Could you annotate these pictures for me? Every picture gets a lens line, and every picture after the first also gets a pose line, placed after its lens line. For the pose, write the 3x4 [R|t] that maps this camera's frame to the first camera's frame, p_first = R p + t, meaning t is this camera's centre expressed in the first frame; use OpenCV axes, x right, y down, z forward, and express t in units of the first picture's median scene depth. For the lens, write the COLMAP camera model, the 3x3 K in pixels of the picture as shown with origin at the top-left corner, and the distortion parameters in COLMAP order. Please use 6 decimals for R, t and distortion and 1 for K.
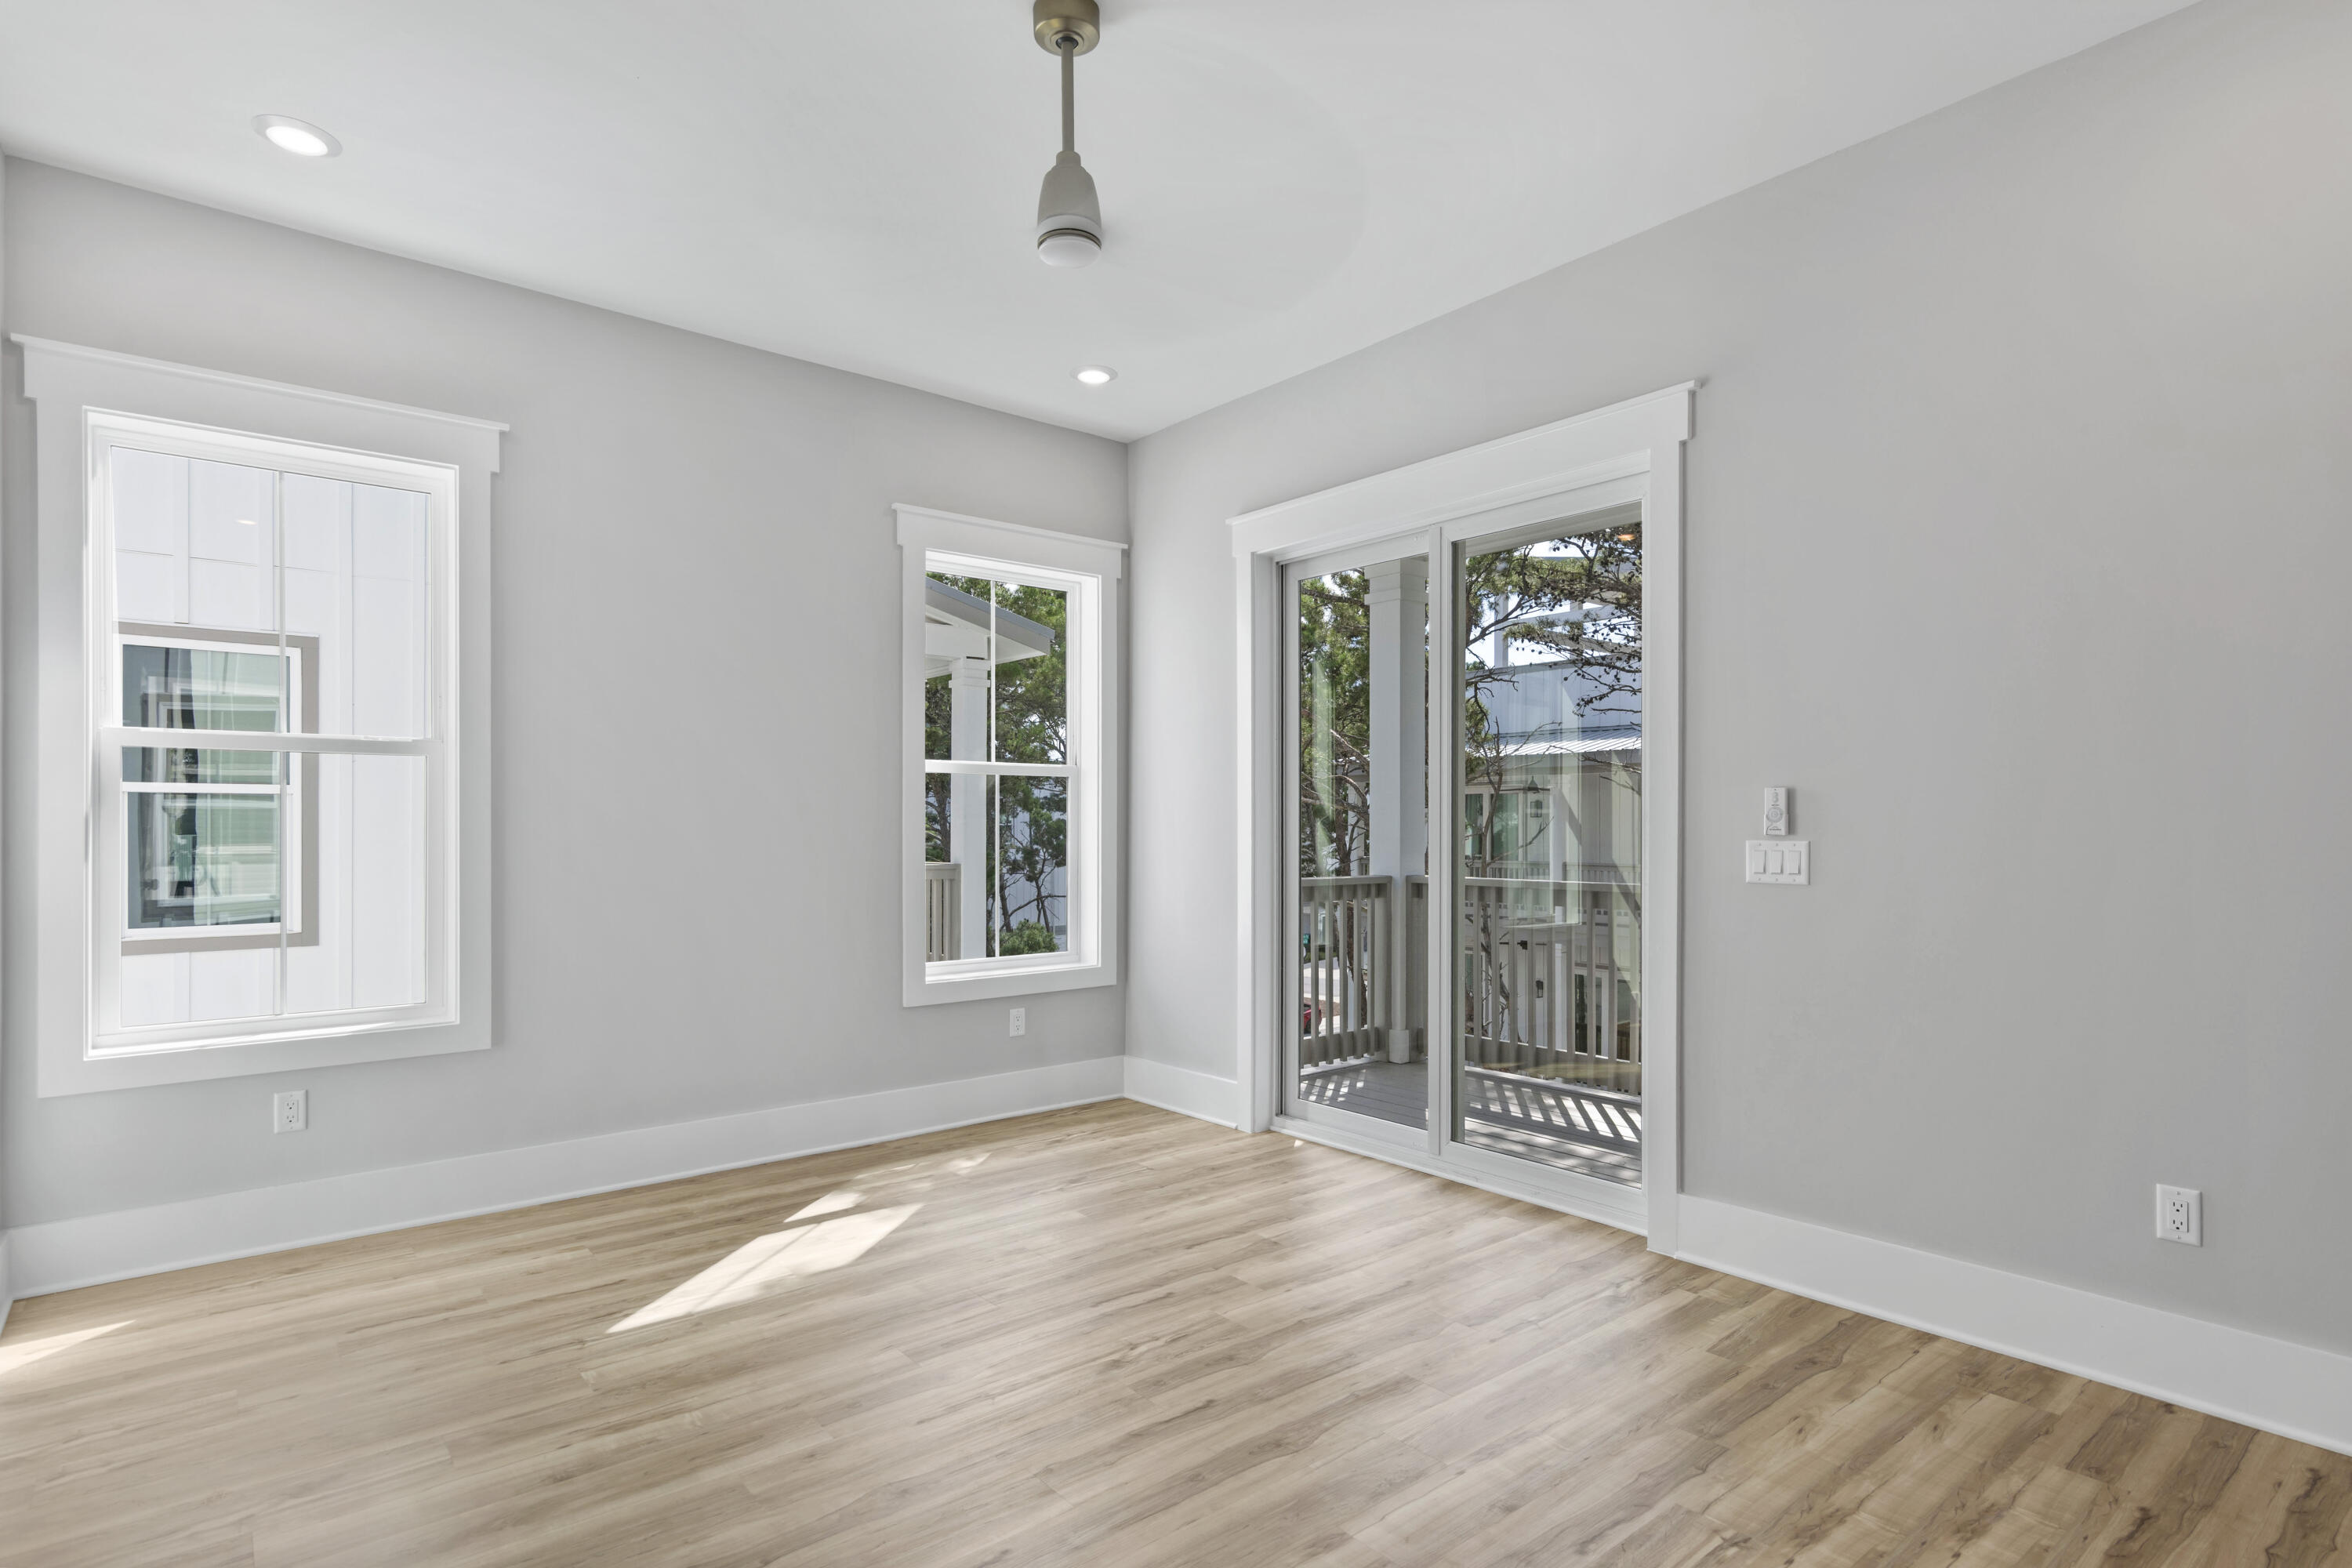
lens RADIAL K [[1165.4, 0, 1183.9], [0, 1165.4, 815.0], [0, 0, 1]] dist [0.001543, 0.000236]
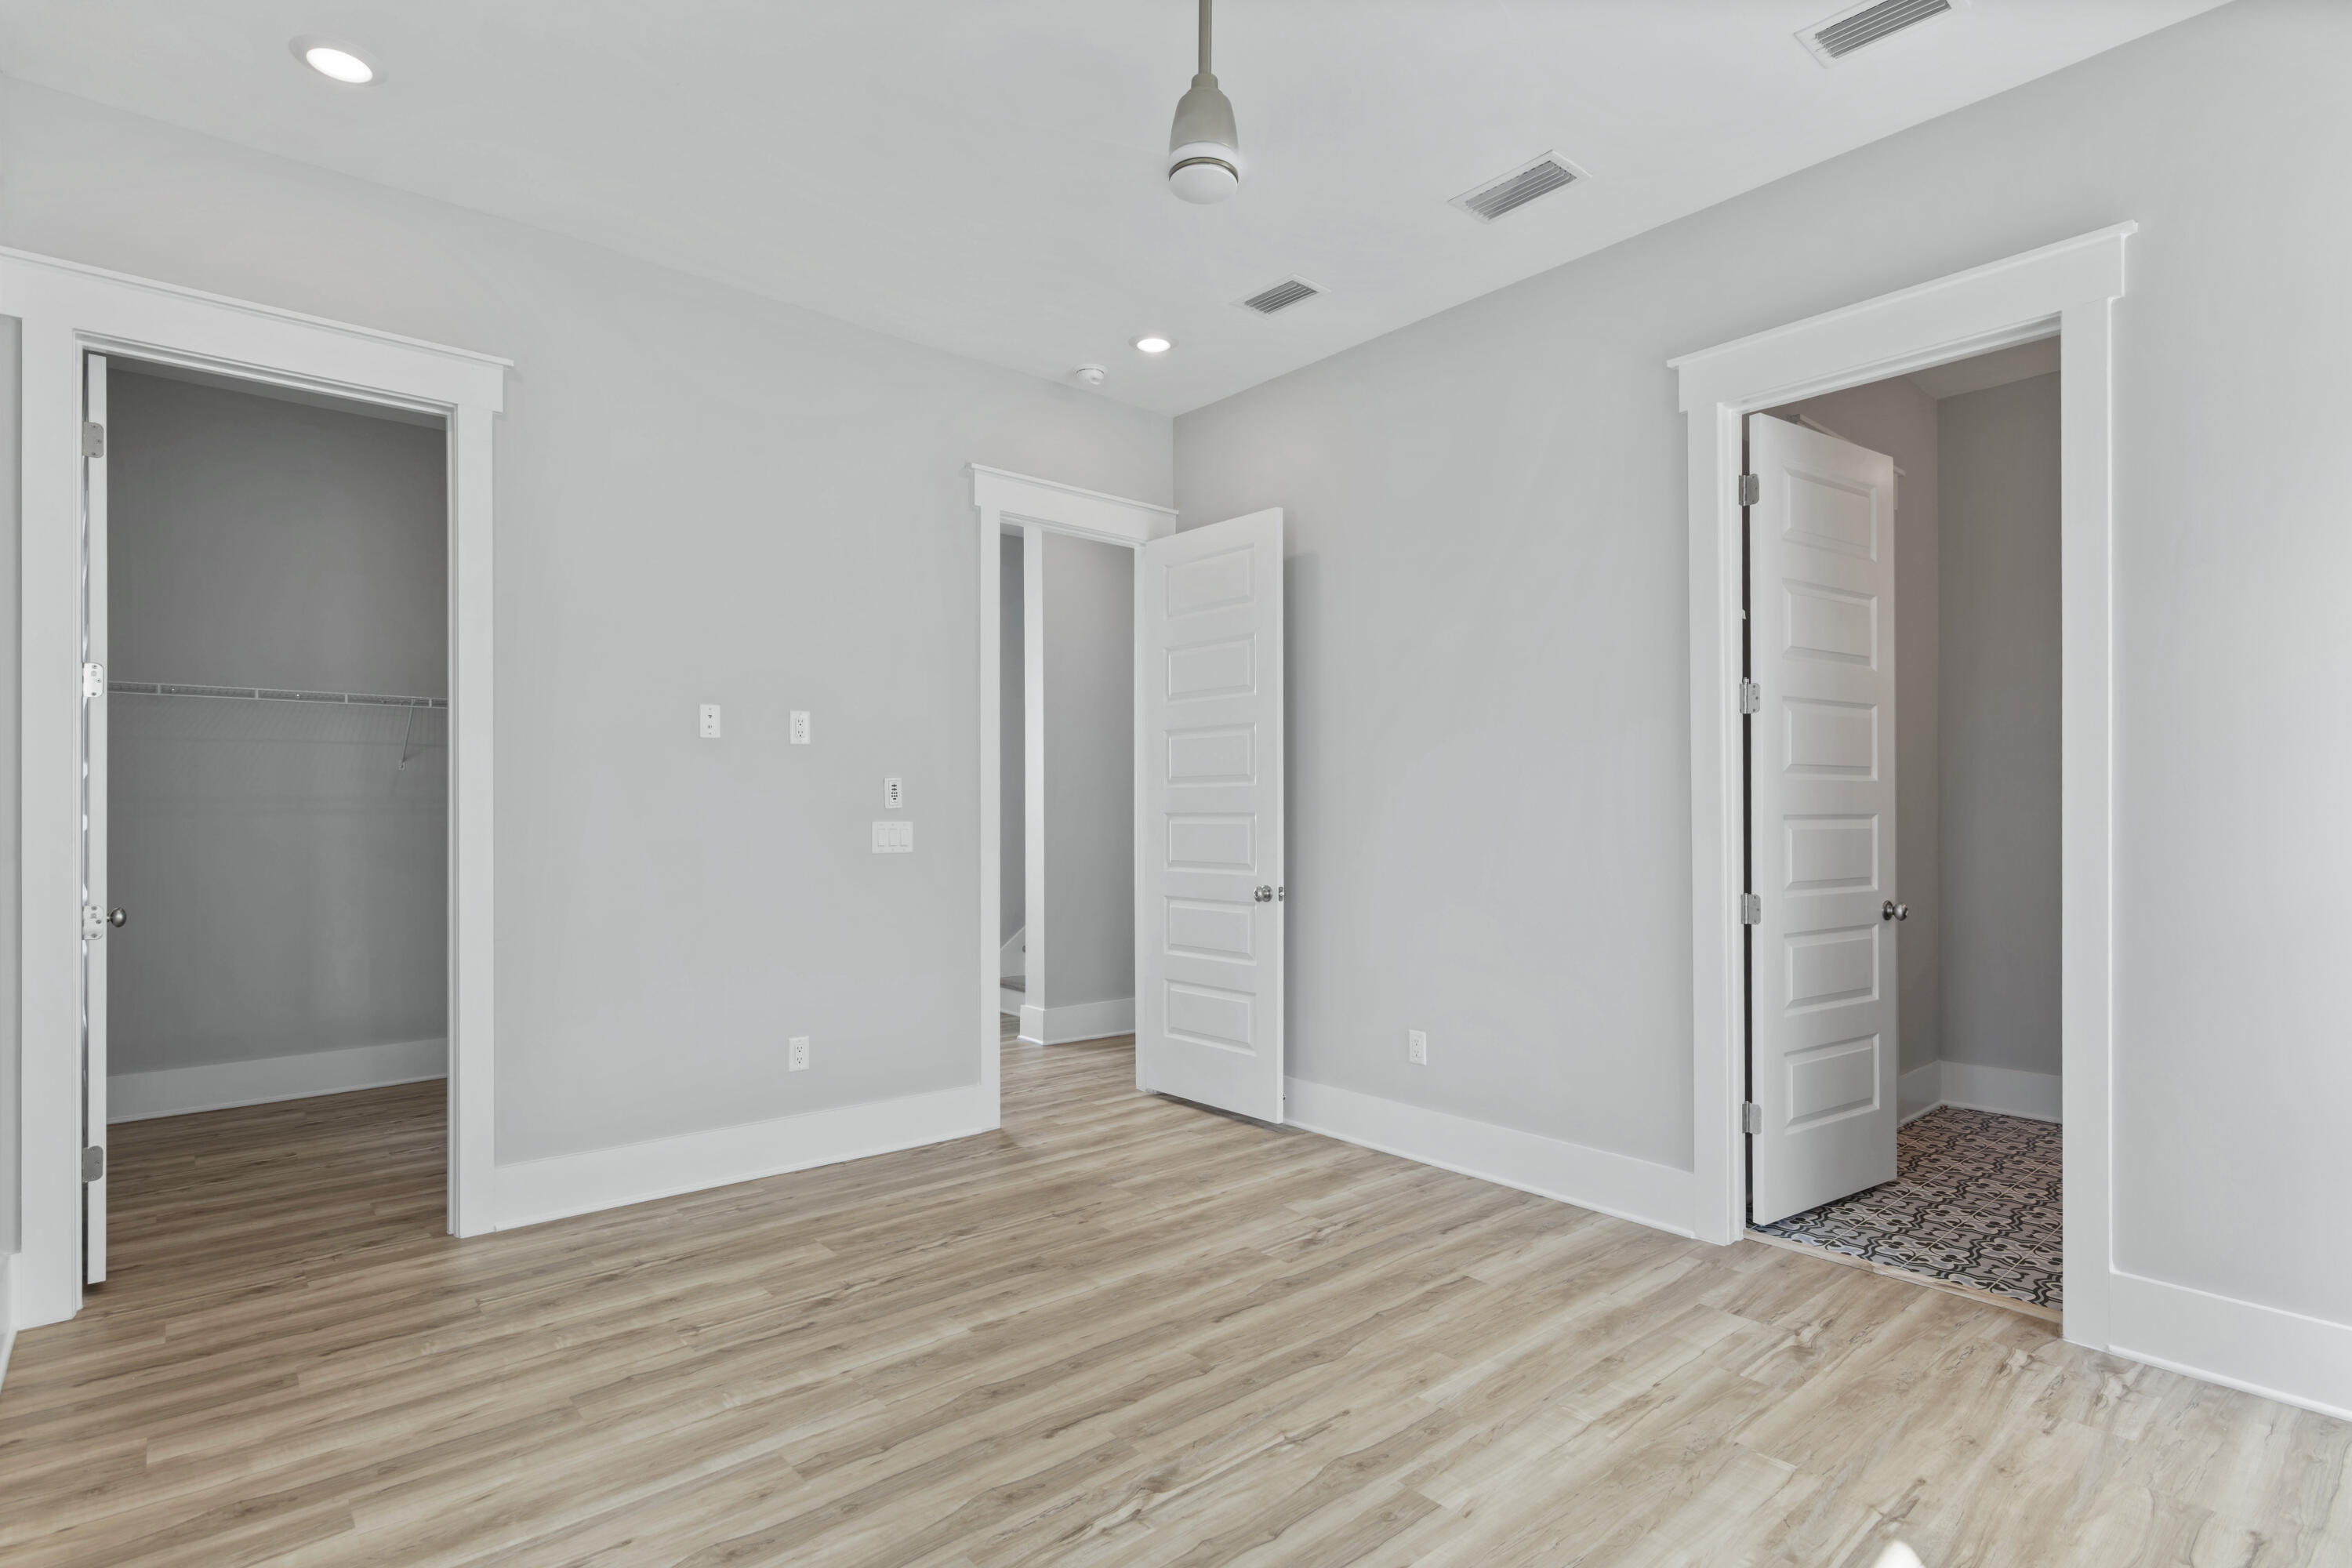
lens RADIAL K [[1165.4, 0, 1183.9], [0, 1165.4, 815.0], [0, 0, 1]] dist [0.001543, 0.000236]
pose [[-0.999682, -0.000198, -0.025204, -0.061160], [0.000103, 0.999929, -0.011951, 0.023153], [0.025205, -0.011950, -0.999611, 1.953864]]
